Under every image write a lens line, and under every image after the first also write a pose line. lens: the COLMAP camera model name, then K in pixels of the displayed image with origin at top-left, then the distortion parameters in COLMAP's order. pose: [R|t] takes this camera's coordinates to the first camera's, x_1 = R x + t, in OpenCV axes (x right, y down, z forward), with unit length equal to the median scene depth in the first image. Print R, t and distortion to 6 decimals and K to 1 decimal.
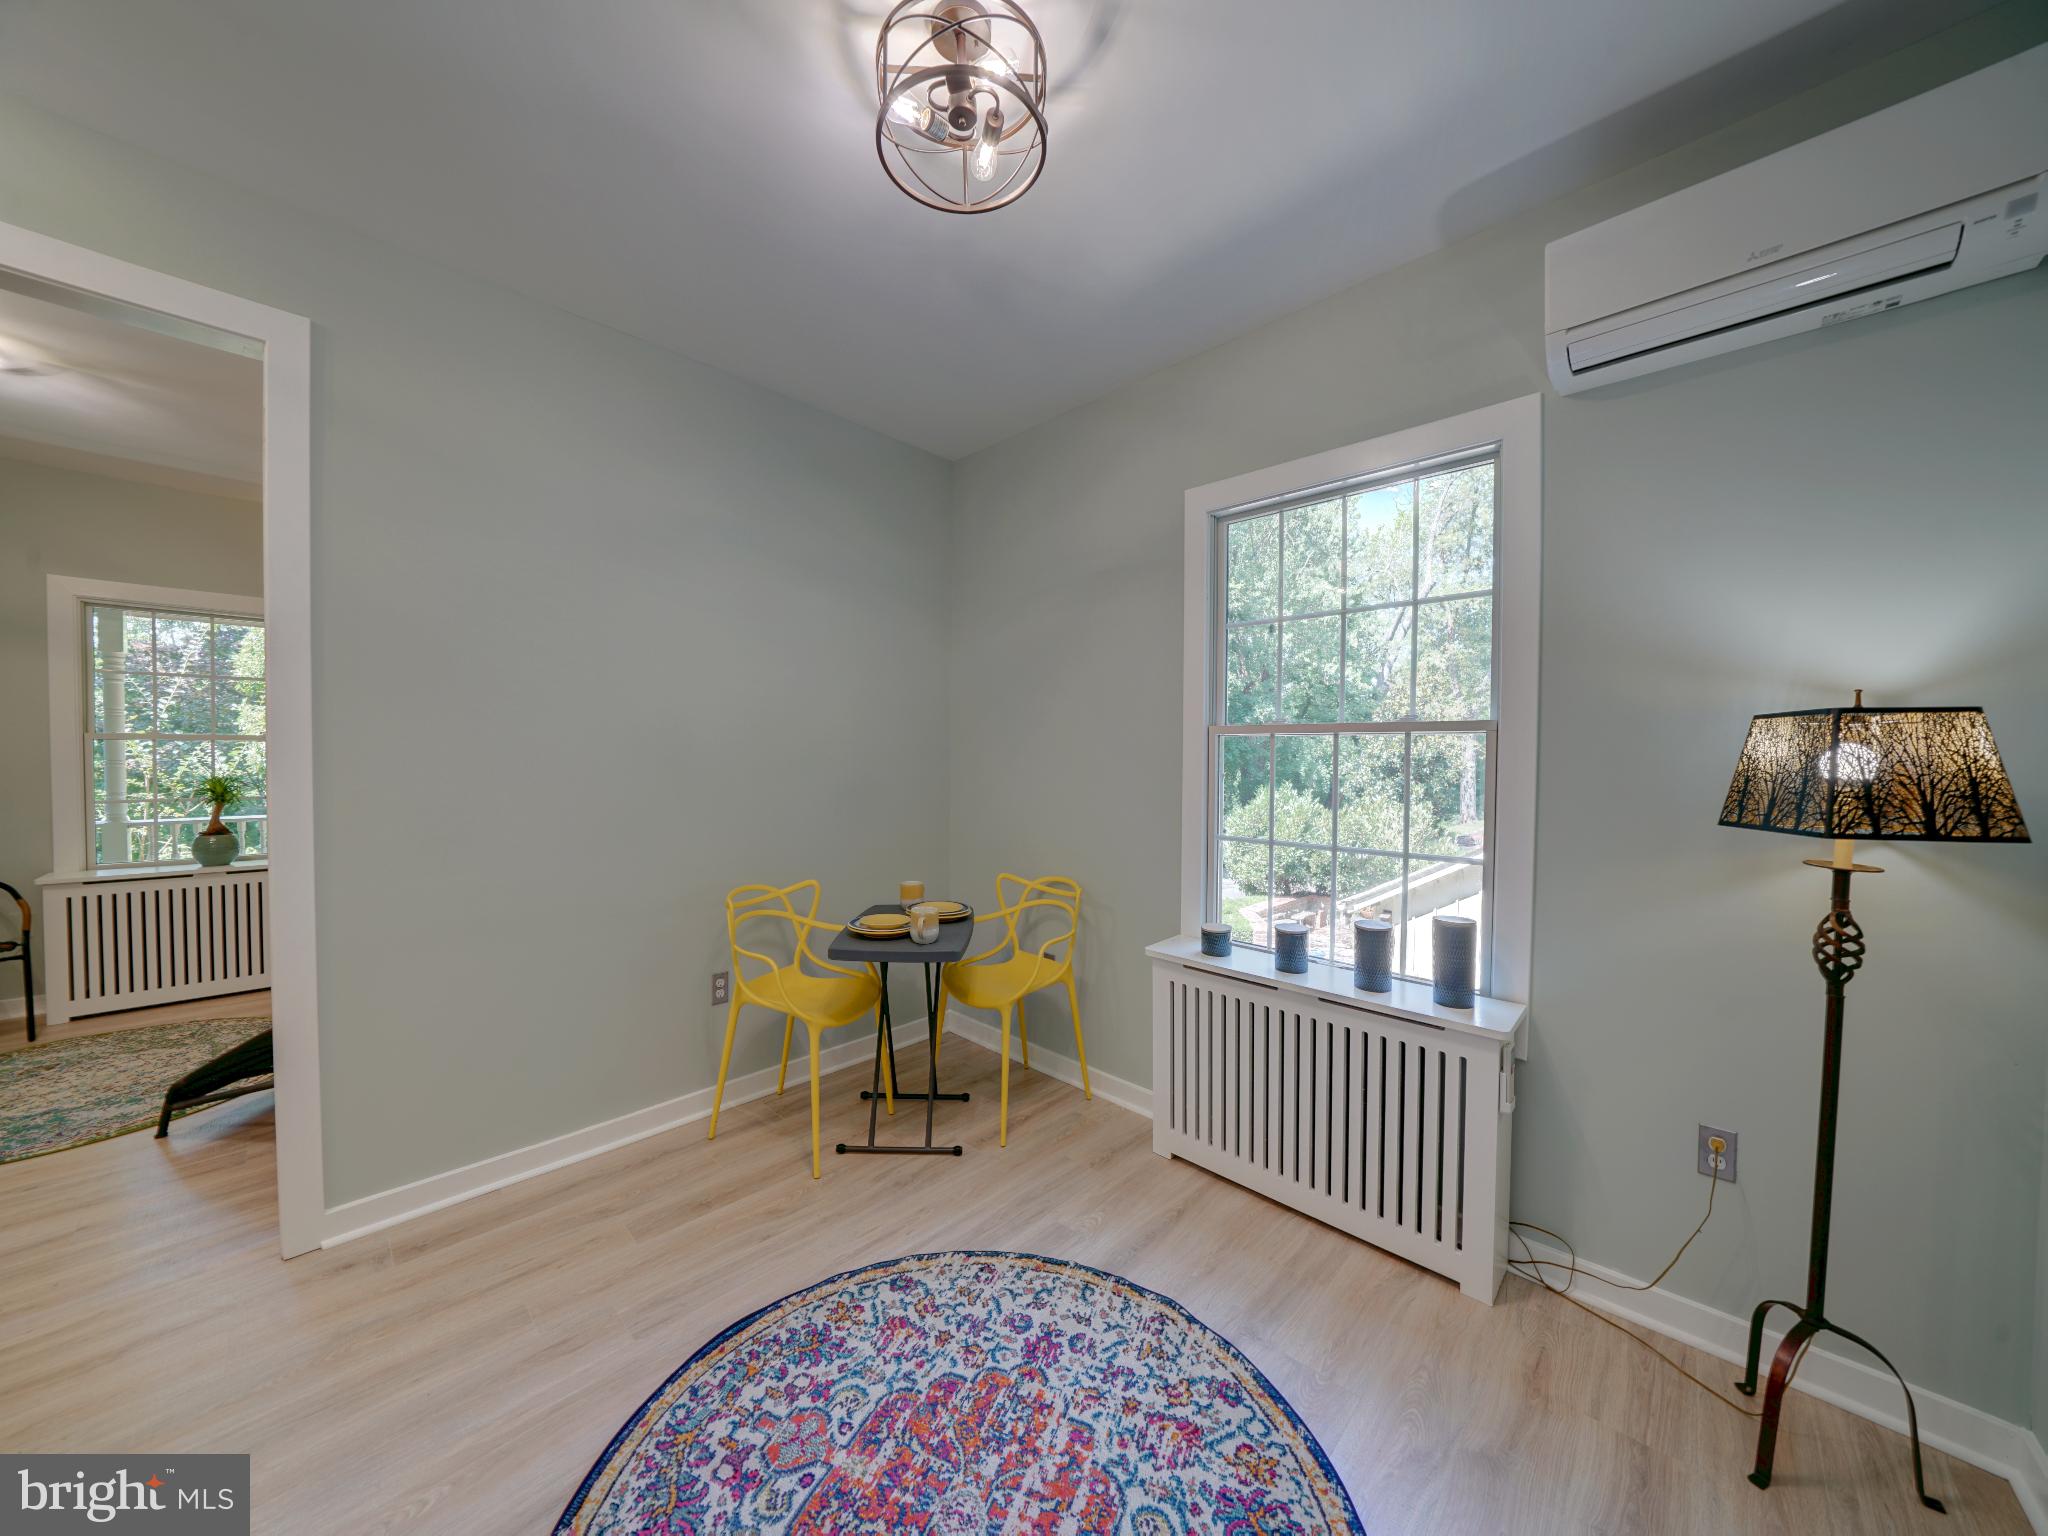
lens RADIAL K [[708.8, 0, 1021.9], [0, 708.8, 766.7], [0, 0, 1]] dist [-0.024606, 0.002302]
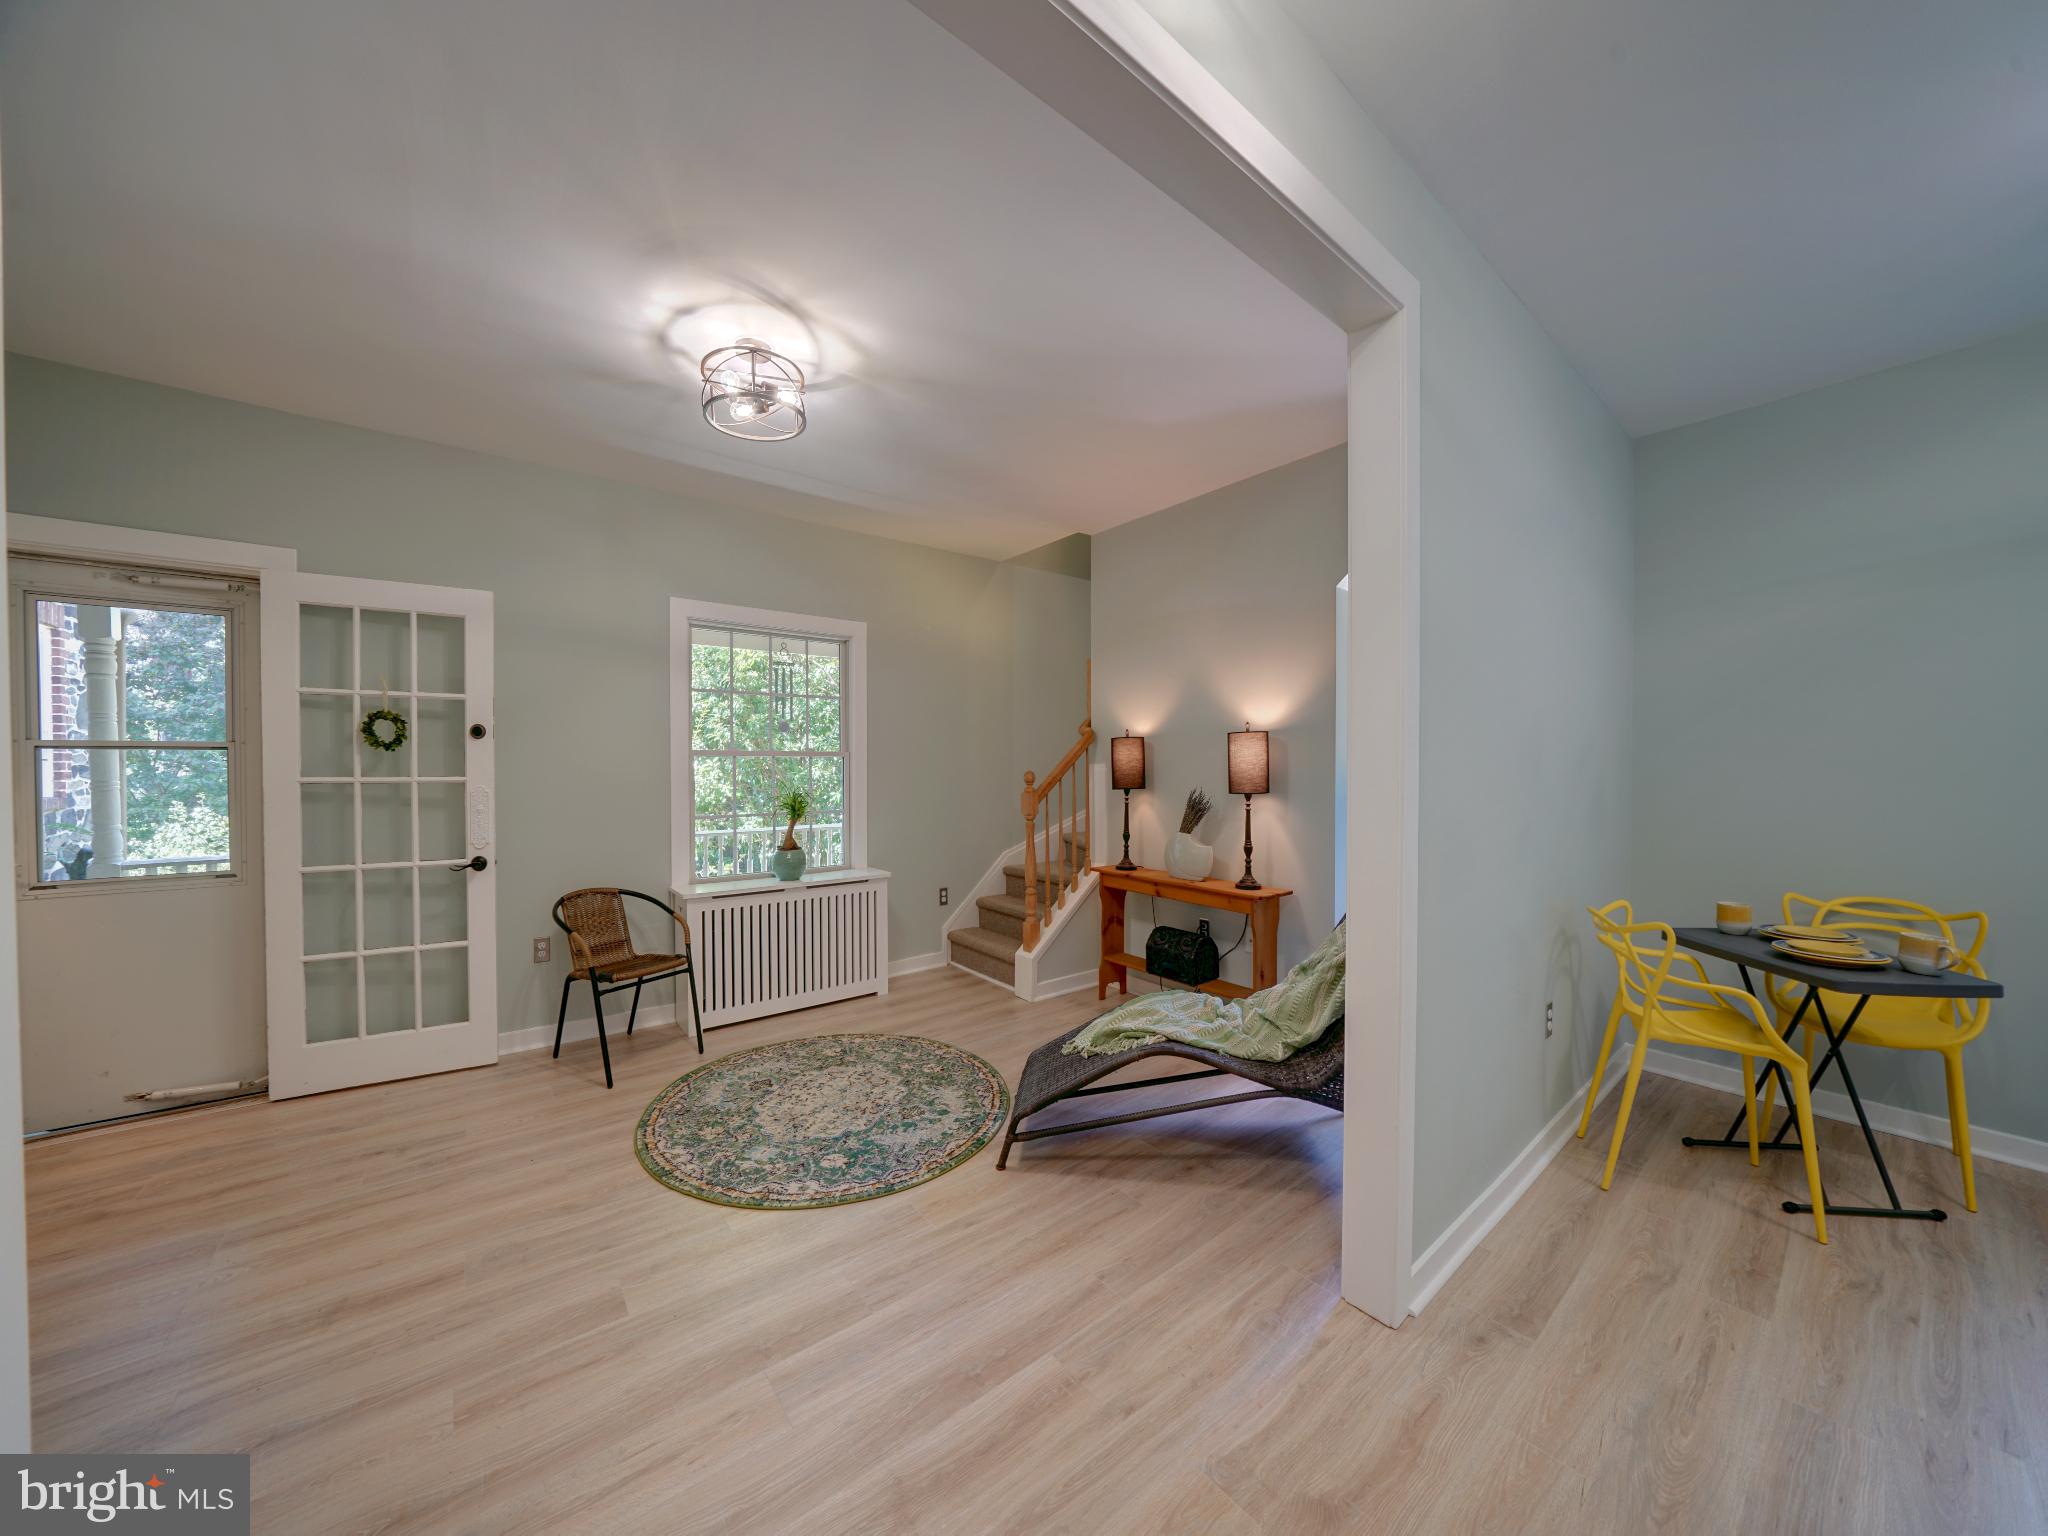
lens RADIAL K [[708.8, 0, 1021.3], [0, 708.8, 772.8], [0, 0, 1]] dist [-0.024606, 0.002302]
pose [[0.991283, -0.011139, -0.131277, -1.654977], [0.009942, 0.999903, -0.009775, -0.002101], [0.131373, 0.008384, 0.991298, 0.030949]]
